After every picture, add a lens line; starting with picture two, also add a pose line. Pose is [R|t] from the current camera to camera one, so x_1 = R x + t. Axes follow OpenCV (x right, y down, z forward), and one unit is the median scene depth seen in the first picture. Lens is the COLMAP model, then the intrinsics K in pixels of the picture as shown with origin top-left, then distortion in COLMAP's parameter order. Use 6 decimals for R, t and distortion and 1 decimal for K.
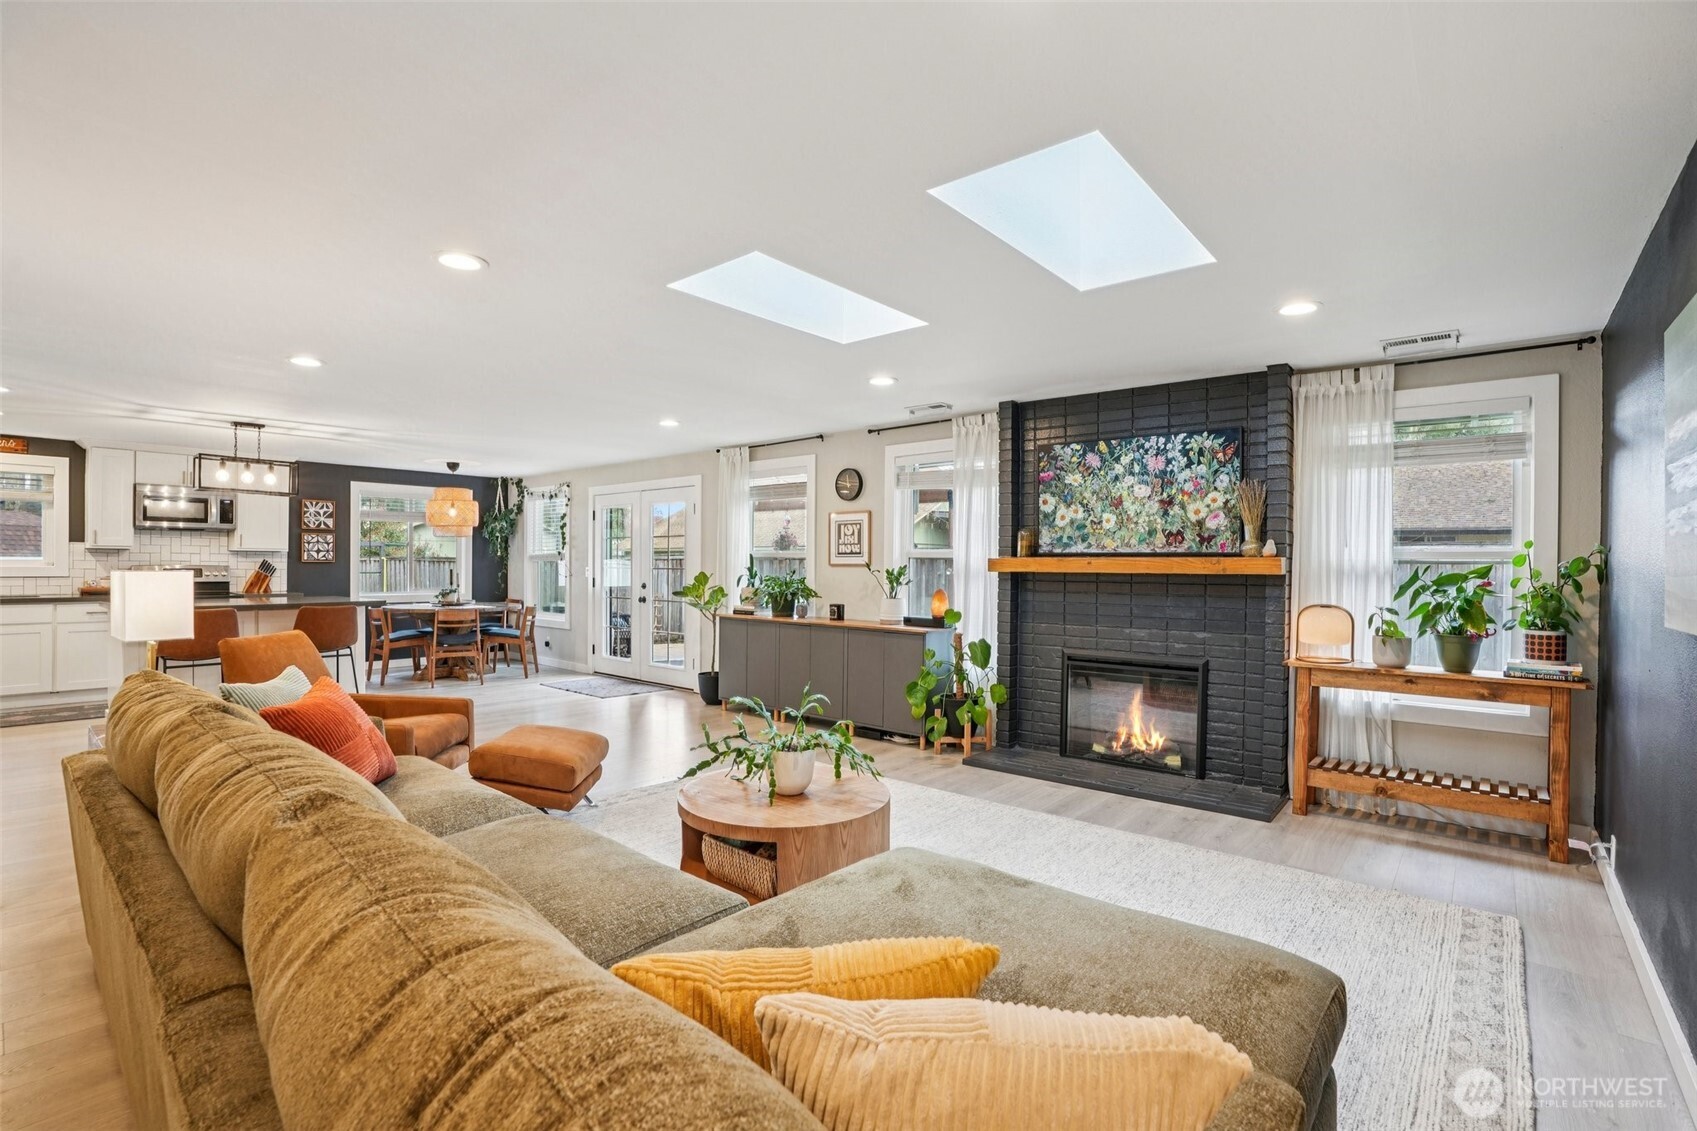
lens RADIAL K [[785.3, 0, 864.7], [0, 785.3, 566.7], [0, 0, 1]] dist [-0.041570, 0.009720]
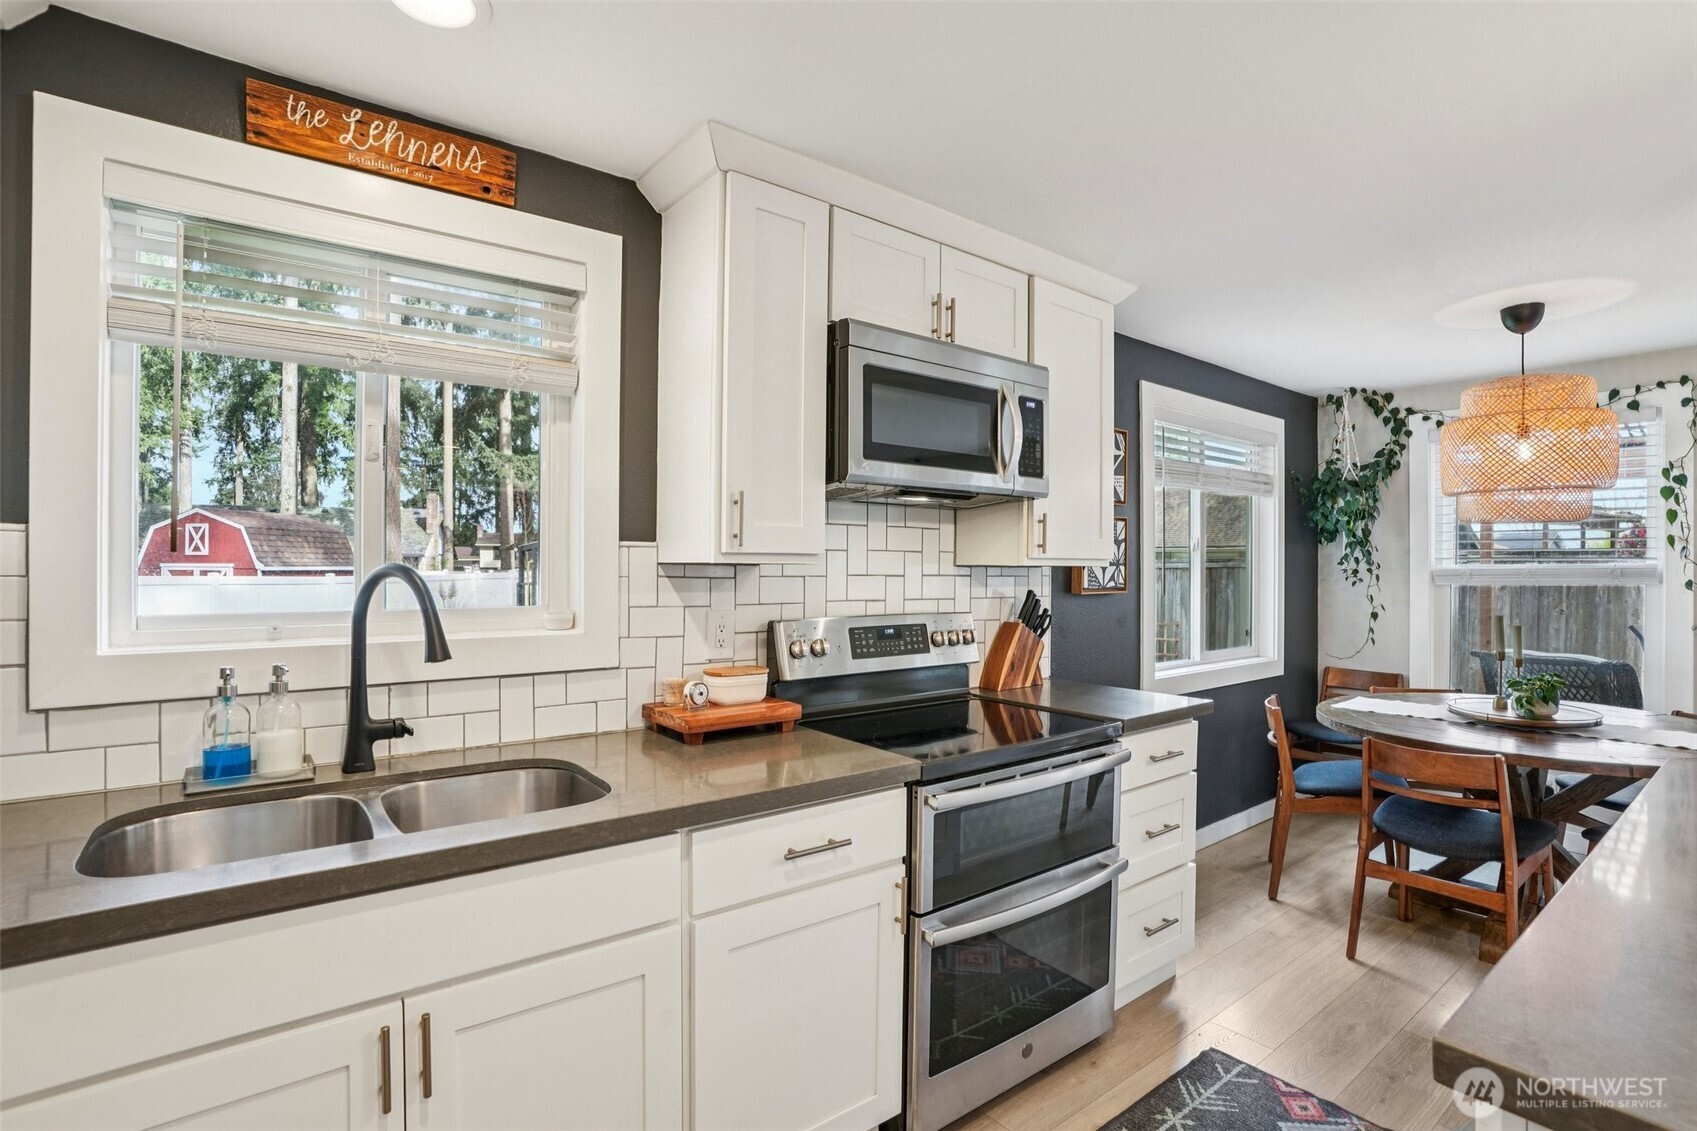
lens RADIAL K [[785.3, 0, 838.6], [0, 785.3, 567.1], [0, 0, 1]] dist [-0.041570, 0.009720]
pose [[0.980281, -0.002922, -0.197585, -0.810223], [0.002666, 0.999995, -0.001558, -0.019864], [0.197589, 0.001000, 0.980284, 0.653020]]
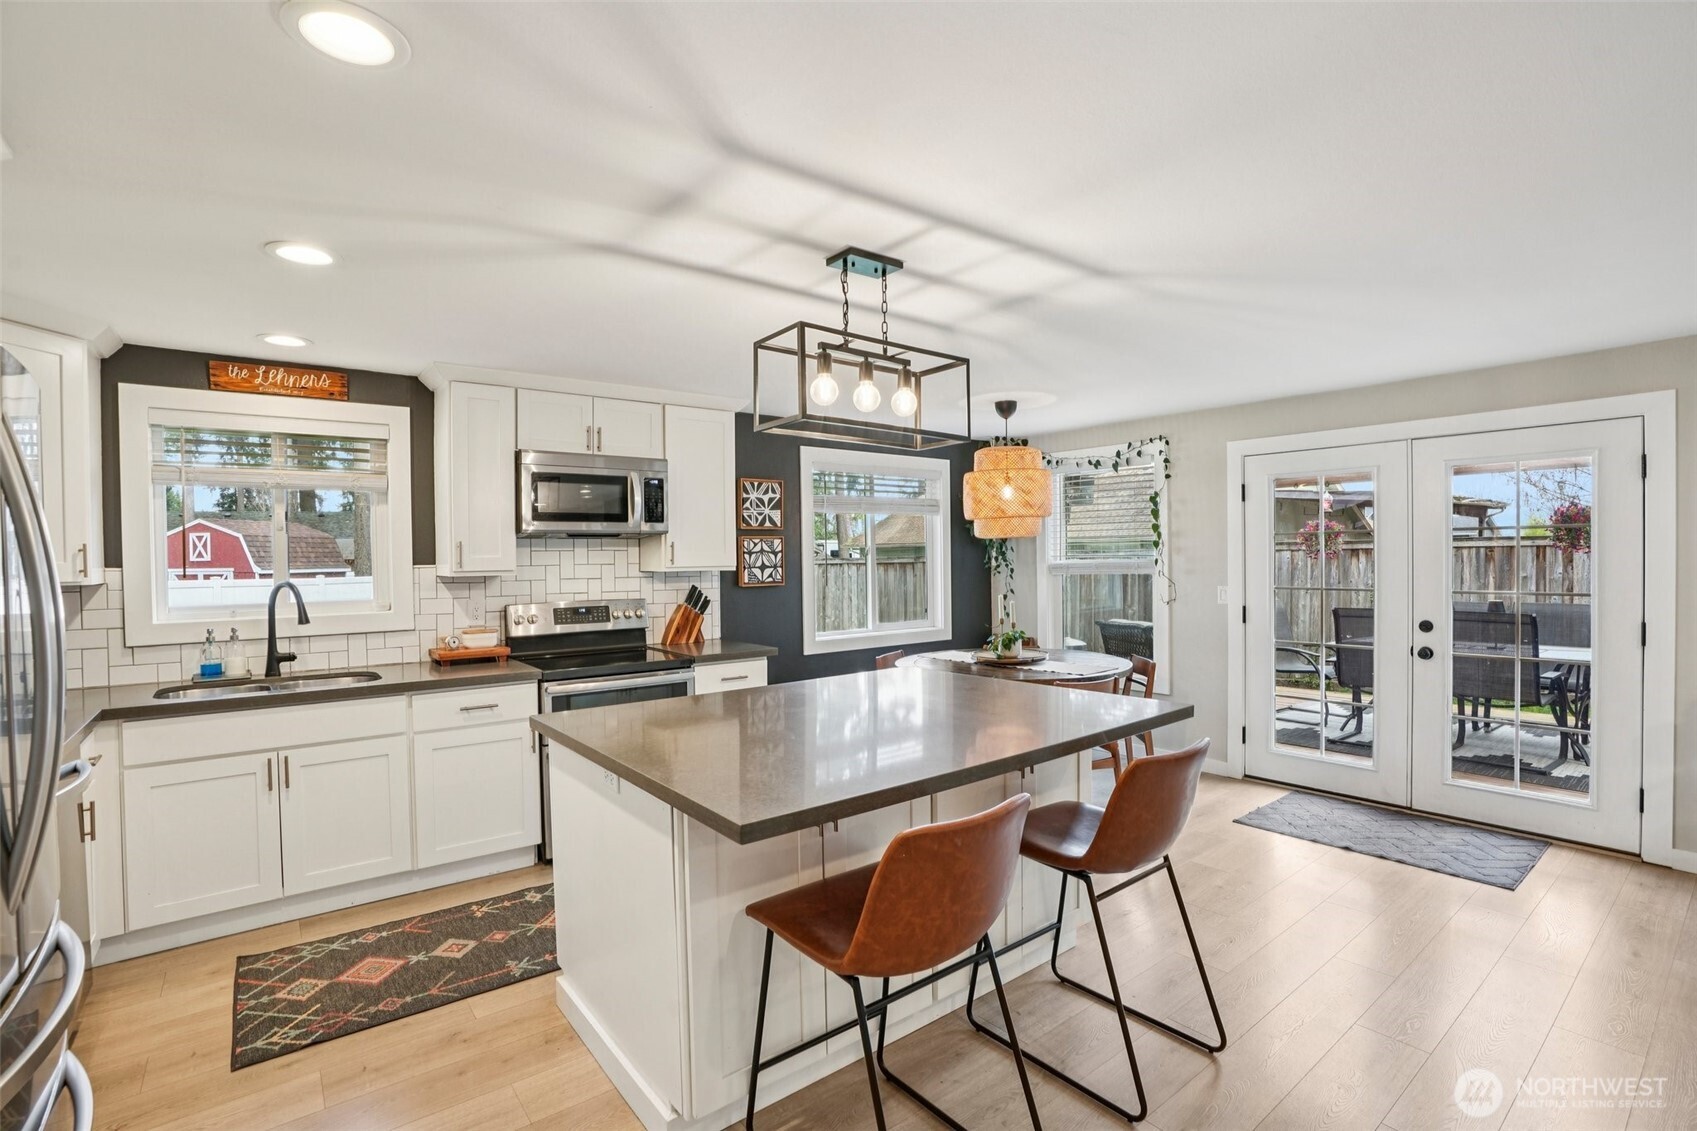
lens RADIAL K [[785.3, 0, 851.6], [0, 785.3, 570.3], [0, 0, 1]] dist [-0.041570, 0.009720]
pose [[0.981342, -0.017707, -0.191453, -0.565598], [0.021095, 0.999655, 0.015671, -0.027459], [0.191110, -0.019418, 0.981377, 0.461193]]
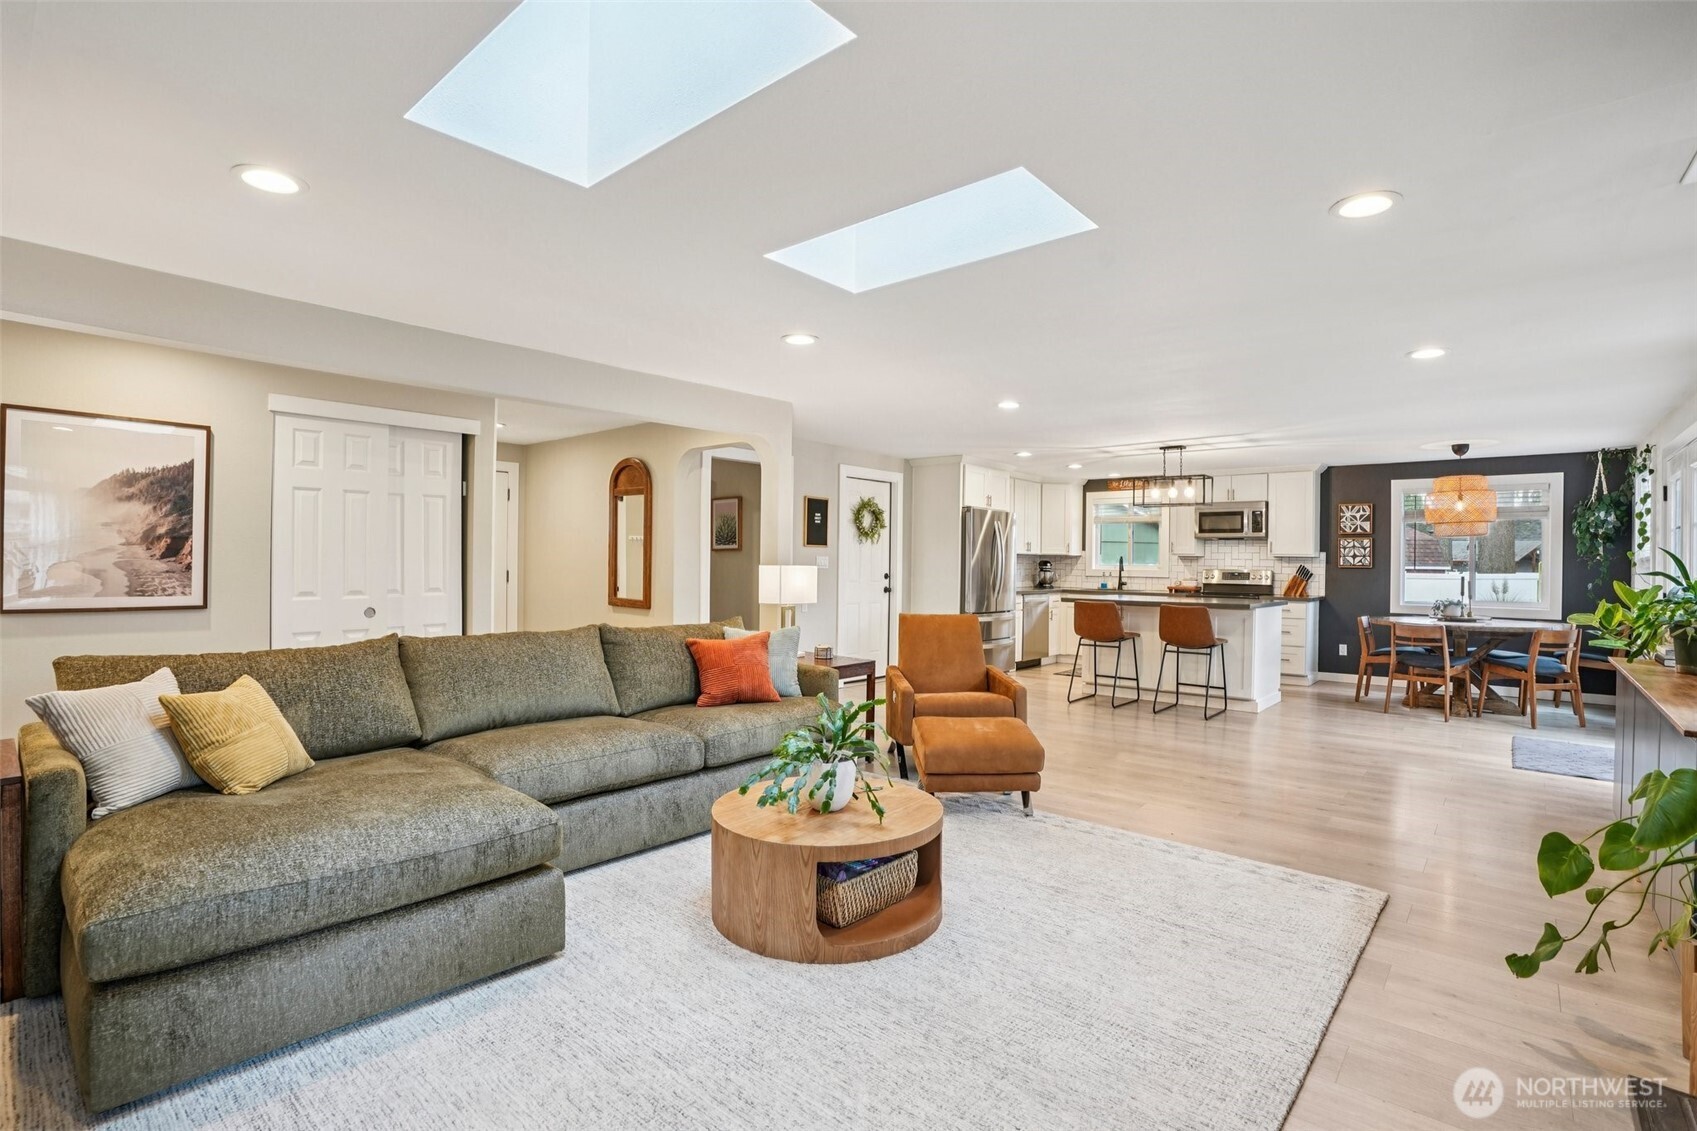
lens RADIAL K [[785.3, 0, 824.1], [0, 785.3, 559.9], [0, 0, 1]] dist [-0.041570, 0.009720]
pose [[-0.017270, -0.010690, -0.999794, 0.298311], [-0.013000, 0.999861, -0.010466, 0.003753], [0.999766, 0.012817, -0.017406, 0.369005]]
